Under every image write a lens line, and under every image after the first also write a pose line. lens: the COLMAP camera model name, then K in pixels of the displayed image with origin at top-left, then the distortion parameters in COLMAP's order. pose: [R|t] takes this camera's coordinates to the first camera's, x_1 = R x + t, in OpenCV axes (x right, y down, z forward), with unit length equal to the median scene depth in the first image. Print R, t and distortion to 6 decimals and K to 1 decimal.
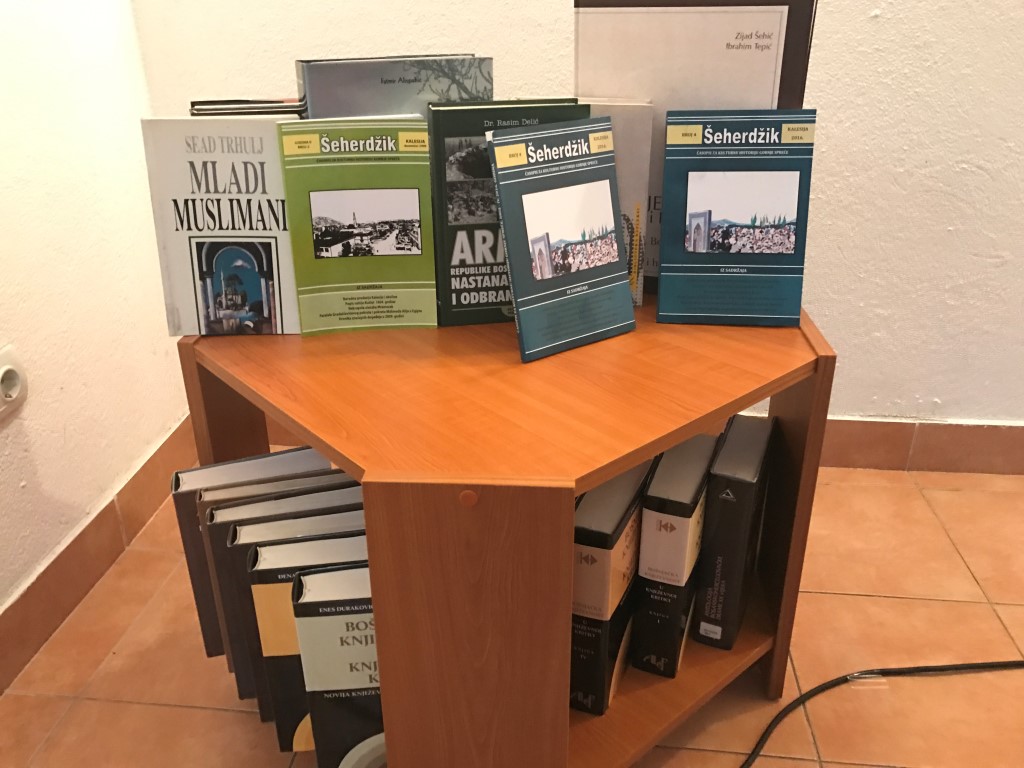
lens RADIAL K [[854.4, 0, 505.6], [0, 854.4, 375.1], [0, 0, 1]] dist [0.053031, -0.077688]
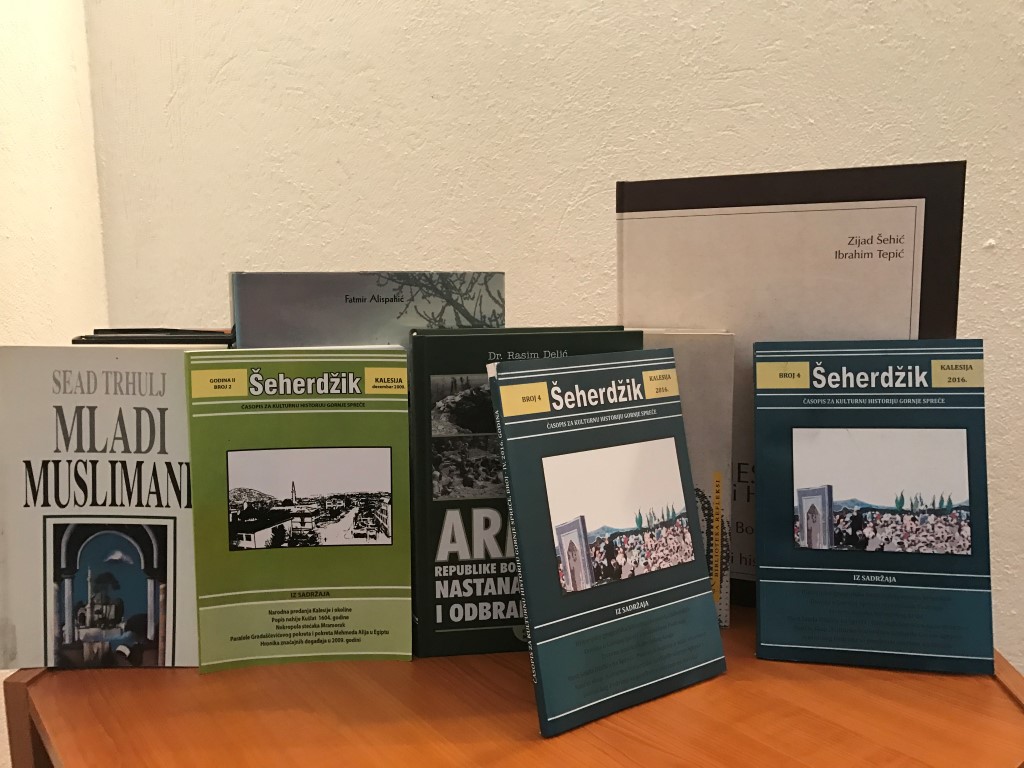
lens RADIAL K [[854.4, 0, 501.2], [0, 854.4, 375.3], [0, 0, 1]] dist [0.053031, -0.077688]
pose [[0.998821, 0.005839, -0.048194, 0.017731], [-0.020053, 0.953714, -0.300045, -0.070644], [0.044212, 0.300657, 0.952707, 0.341187]]
